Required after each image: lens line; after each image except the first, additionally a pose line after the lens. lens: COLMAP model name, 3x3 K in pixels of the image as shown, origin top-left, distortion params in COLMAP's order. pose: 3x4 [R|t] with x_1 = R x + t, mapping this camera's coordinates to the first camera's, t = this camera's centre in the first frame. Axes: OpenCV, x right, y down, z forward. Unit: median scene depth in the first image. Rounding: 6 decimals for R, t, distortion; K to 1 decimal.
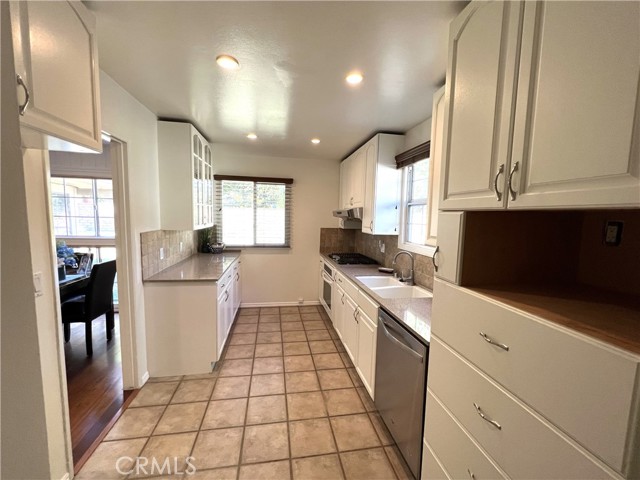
lens RADIAL K [[265.6, 0, 323.4], [0, 265.6, 241.2], [0, 0, 1]] dist [-0.000130, 0.000020]
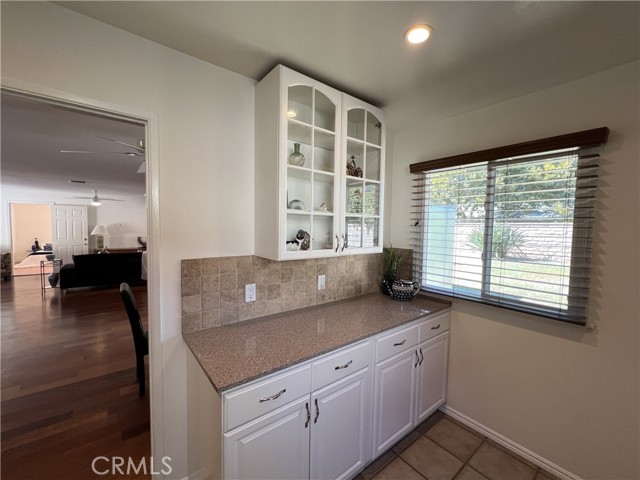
lens RADIAL K [[265.6, 0, 323.4], [0, 265.6, 241.2], [0, 0, 1]] dist [-0.000130, 0.000020]
pose [[0.467537, 0.033365, -0.883344, 0.020460], [-0.092406, 0.995657, -0.011301, -0.055593], [0.879131, 0.086910, 0.468590, 0.553056]]
